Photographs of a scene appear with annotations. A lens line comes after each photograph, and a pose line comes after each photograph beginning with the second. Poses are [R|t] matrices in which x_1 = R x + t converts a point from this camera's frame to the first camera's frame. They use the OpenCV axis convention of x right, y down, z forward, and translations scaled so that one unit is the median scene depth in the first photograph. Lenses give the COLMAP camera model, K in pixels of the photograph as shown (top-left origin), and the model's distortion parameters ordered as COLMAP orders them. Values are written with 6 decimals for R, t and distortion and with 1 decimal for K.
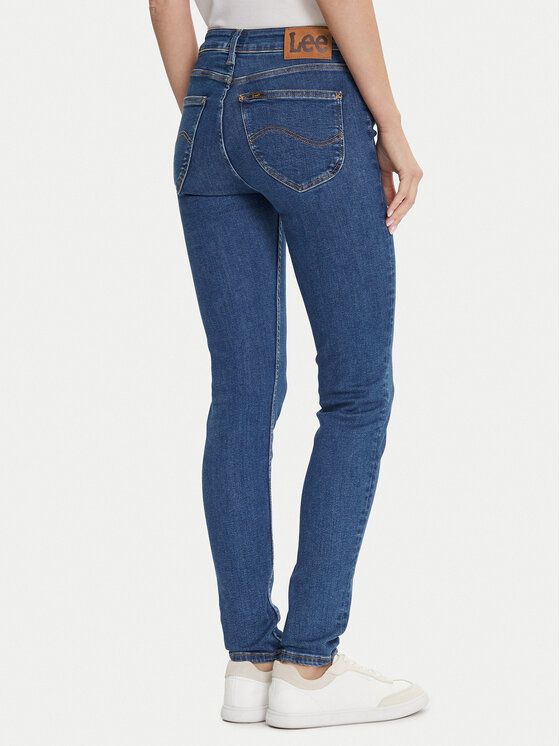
lens RADIAL K [[1441.4, 0, 280.0], [0, 1441.4, 373.0], [0, 0, 1]] dist [-0.043043, -0.402687]
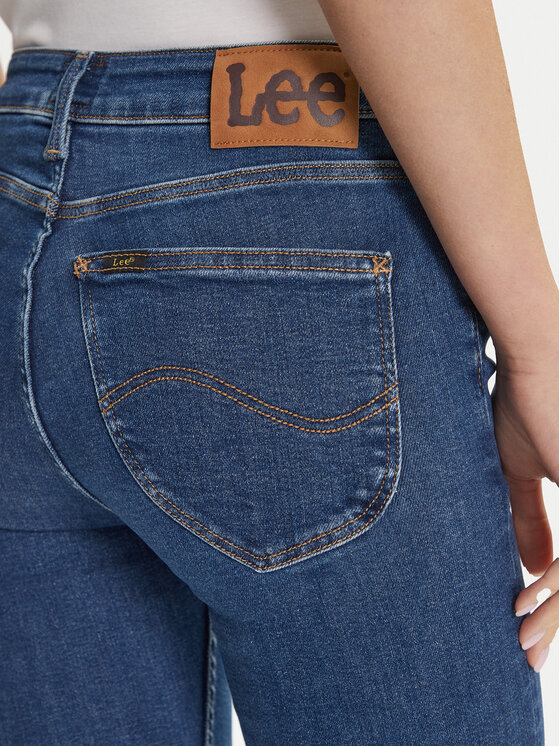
lens RADIAL K [[1441.4, 0, 280.0], [0, 1441.4, 373.0], [0, 0, 1]] dist [-0.043043, -0.402687]
pose [[0.999976, -0.003714, -0.005800, 0.020001], [0.003774, 0.999939, 0.010346, -0.171170], [0.005762, -0.010368, 0.999930, 0.677824]]
